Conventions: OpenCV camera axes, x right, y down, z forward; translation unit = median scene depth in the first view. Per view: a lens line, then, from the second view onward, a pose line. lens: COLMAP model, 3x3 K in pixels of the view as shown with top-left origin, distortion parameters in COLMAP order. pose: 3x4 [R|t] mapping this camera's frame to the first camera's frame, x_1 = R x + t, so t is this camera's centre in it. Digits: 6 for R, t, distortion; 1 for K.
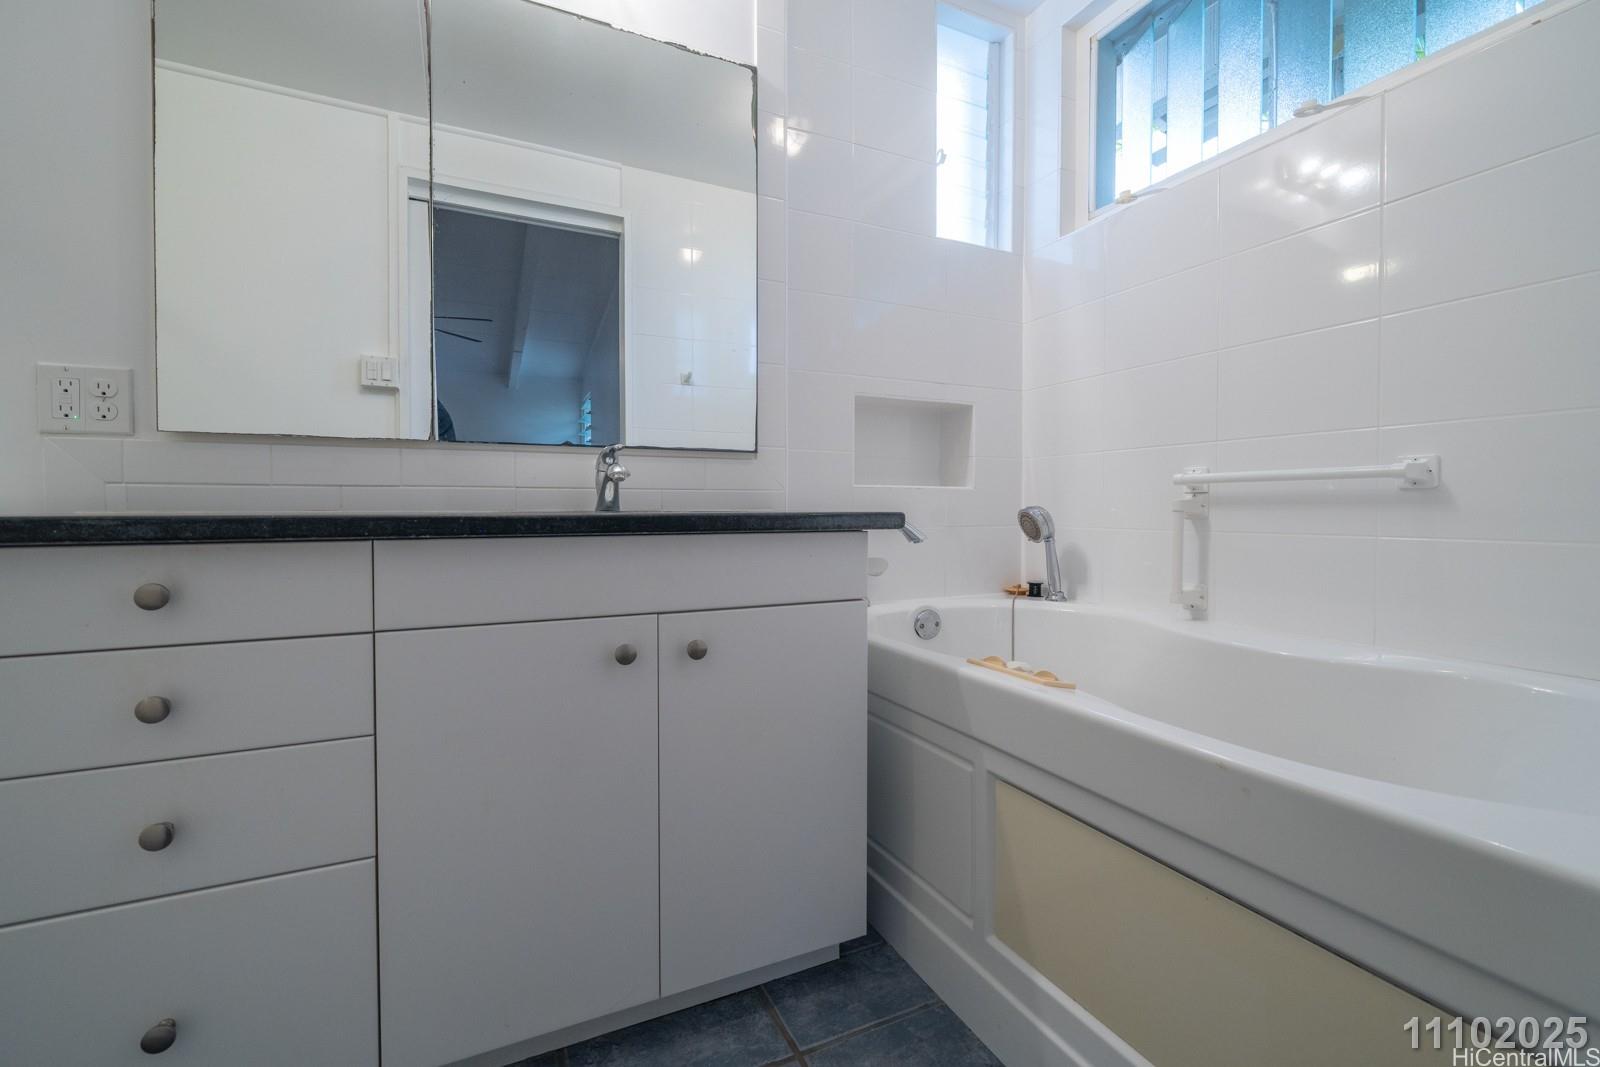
lens RADIAL K [[715.1, 0, 800.0], [0, 715.1, 533.5], [0, 0, 1]] dist [-0.001352, -0.000405]
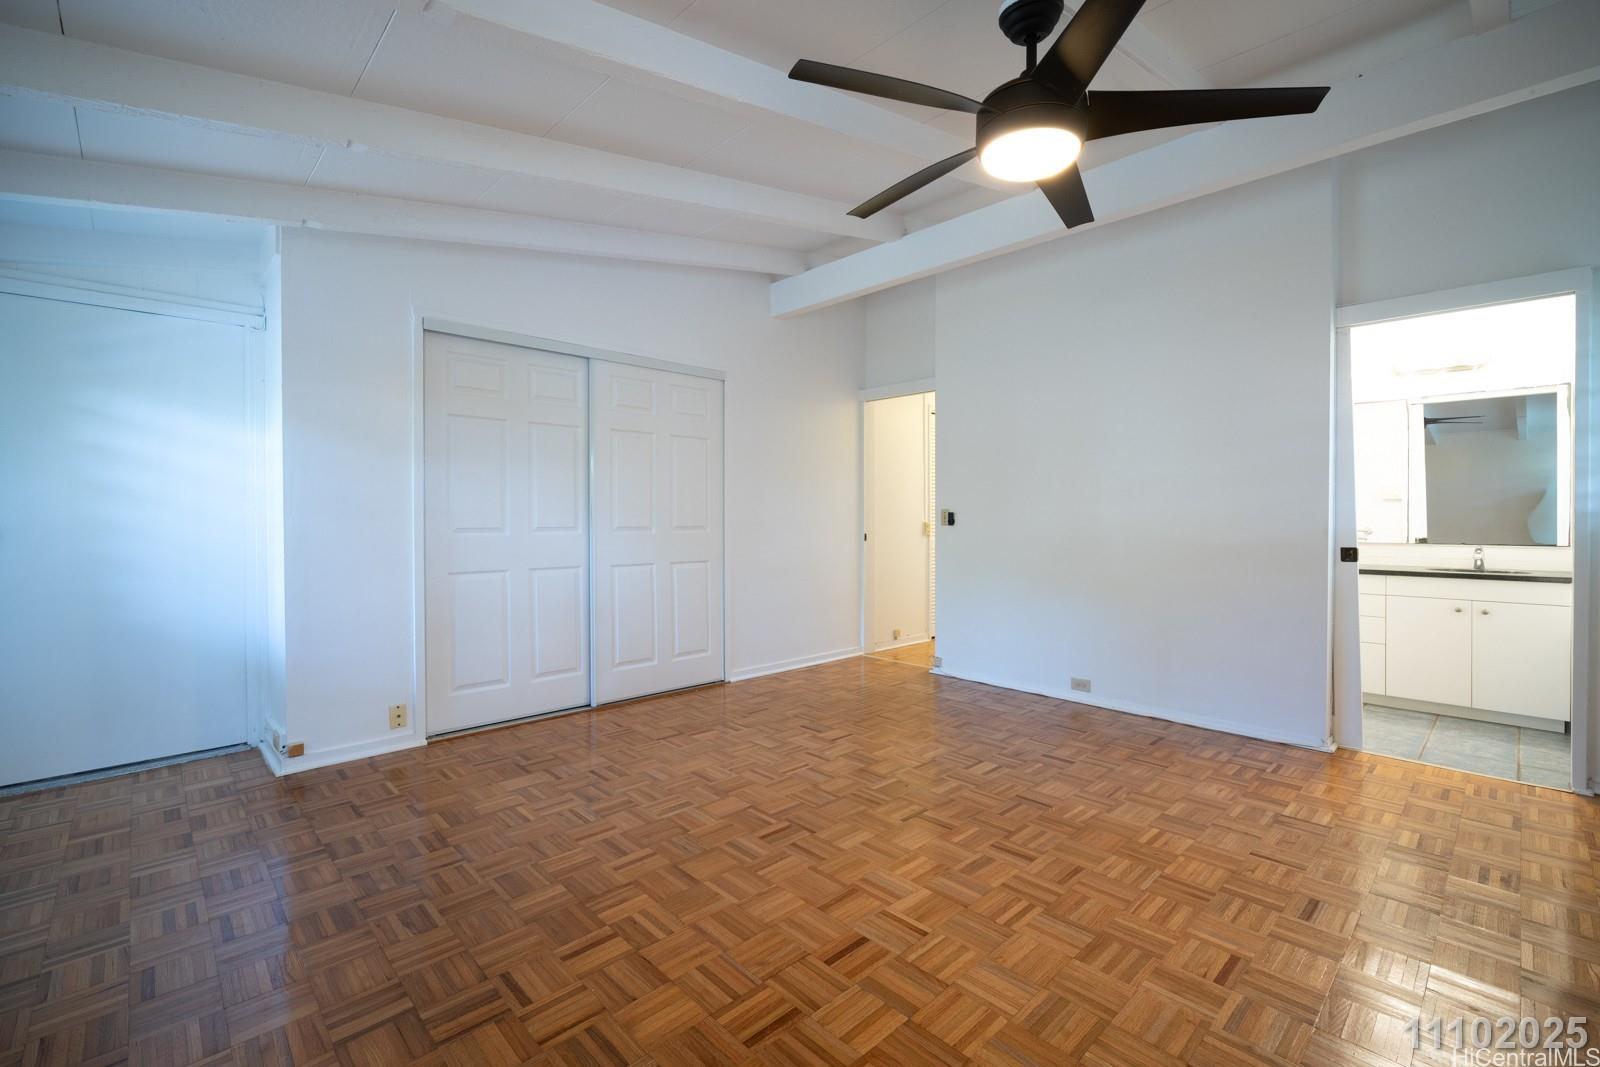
lens RADIAL K [[715.1, 0, 800.0], [0, 715.1, 533.5], [0, 0, 1]] dist [-0.001352, -0.000405]
pose [[0.311538, 0.008952, -0.950191, 1.825094], [-0.023299, 0.999727, 0.001780, -0.128971], [0.949948, 0.021584, 0.311662, -2.817998]]
